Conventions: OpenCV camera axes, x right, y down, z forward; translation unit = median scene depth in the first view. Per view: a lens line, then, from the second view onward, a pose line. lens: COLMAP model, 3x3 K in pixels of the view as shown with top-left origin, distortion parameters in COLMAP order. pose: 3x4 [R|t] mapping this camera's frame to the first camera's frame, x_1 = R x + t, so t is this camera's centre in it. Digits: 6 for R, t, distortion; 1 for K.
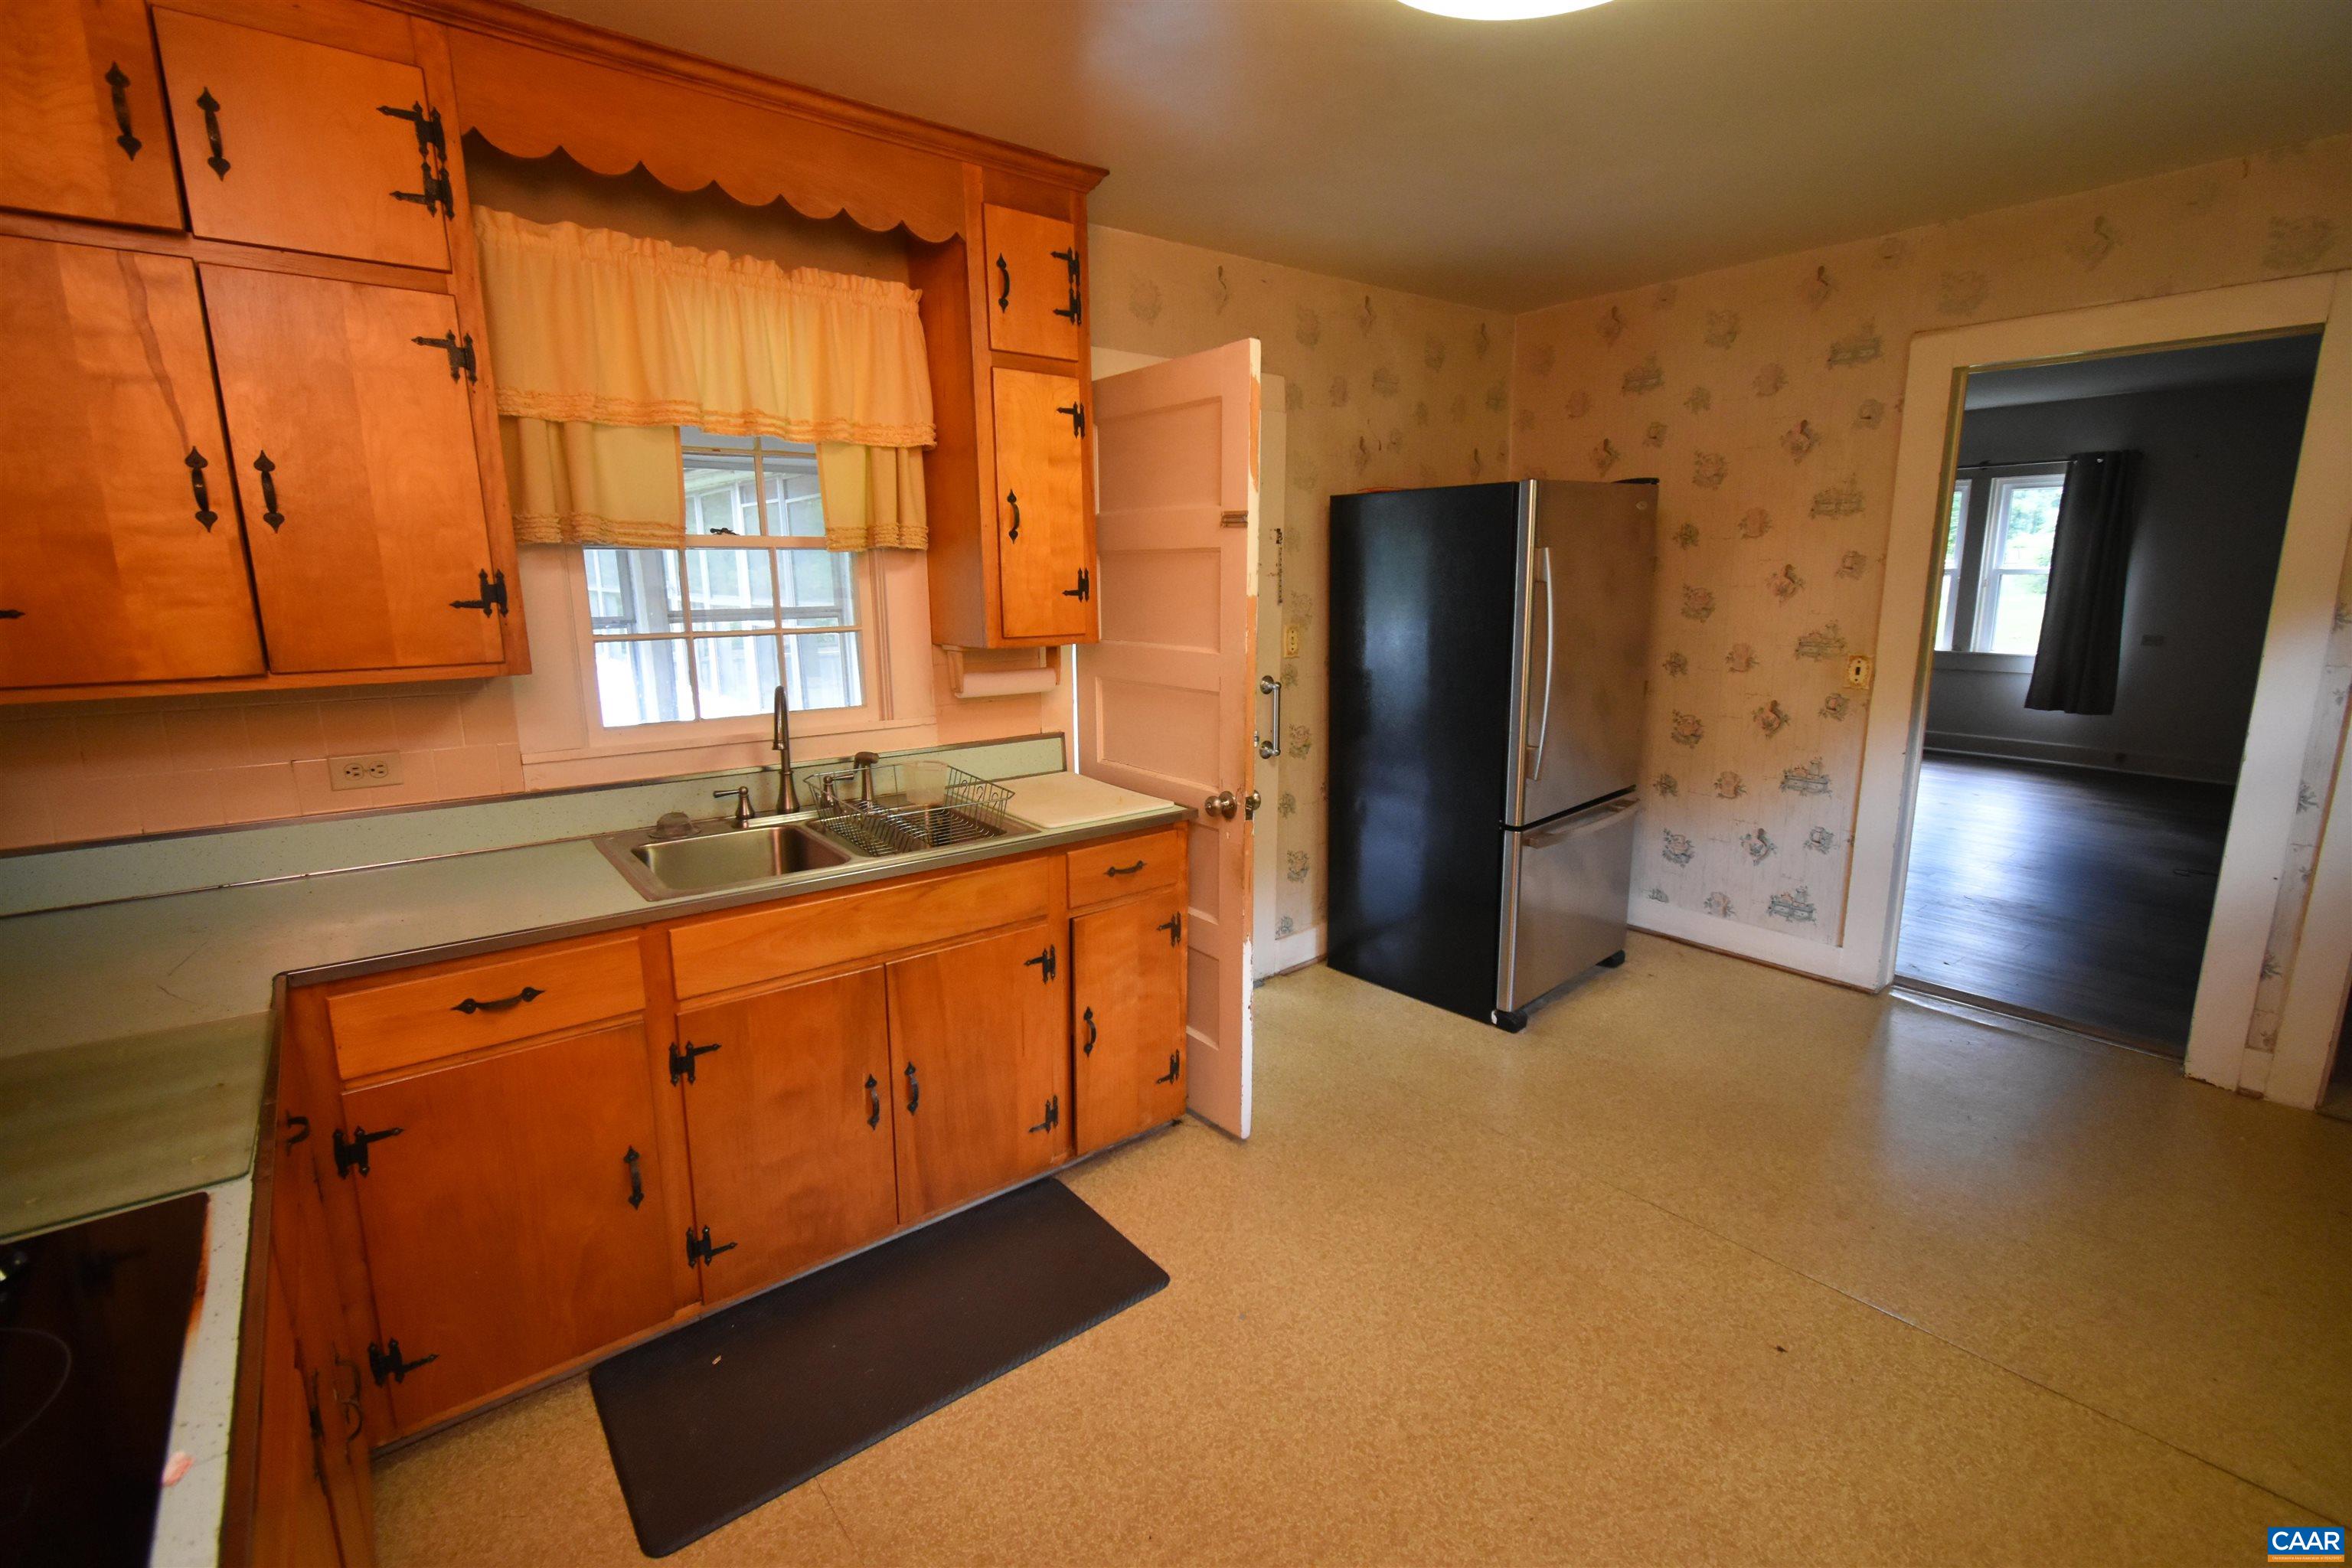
lens RADIAL K [[1030.9, 0, 1173.0], [0, 1030.9, 778.7], [0, 0, 1]] dist [-0.003004, -0.000526]
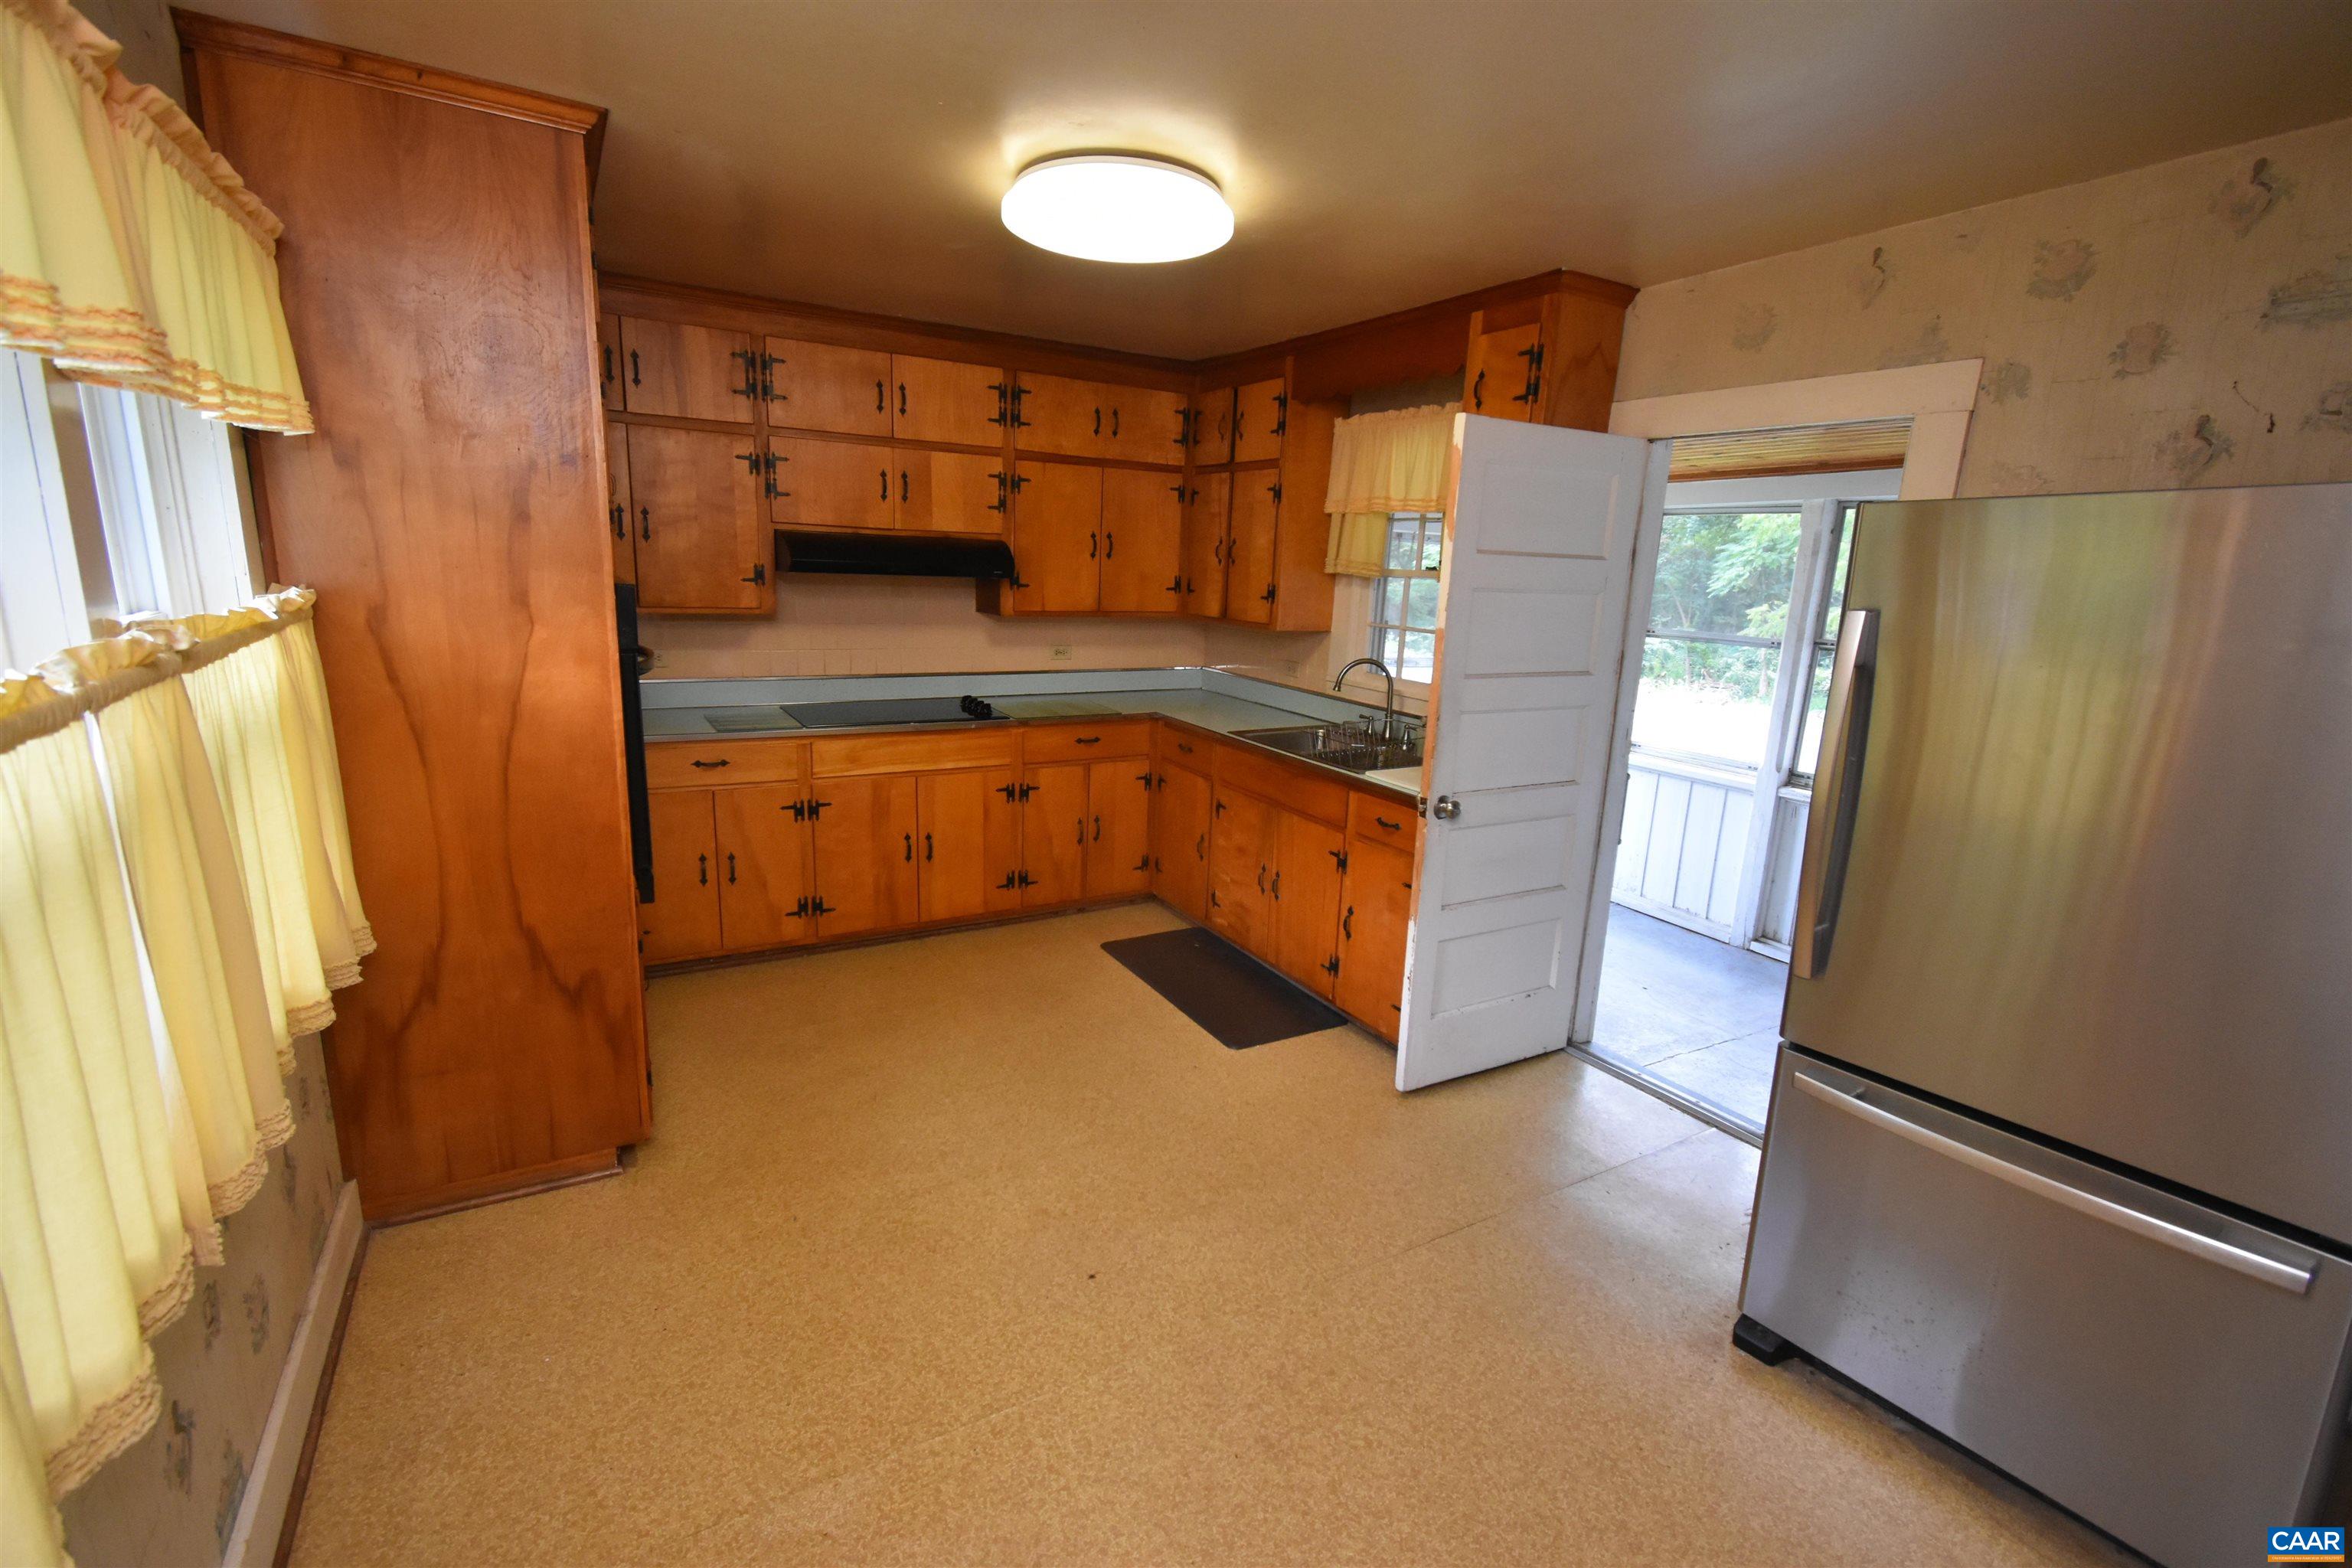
lens RADIAL K [[1030.9, 0, 1173.0], [0, 1030.9, 778.7], [0, 0, 1]] dist [-0.003004, -0.000526]
pose [[-0.146230, 0.209154, -0.966887, 1.428713], [-0.229960, 0.943432, 0.238859, -0.249462], [0.962151, 0.257274, -0.089861, 0.941648]]
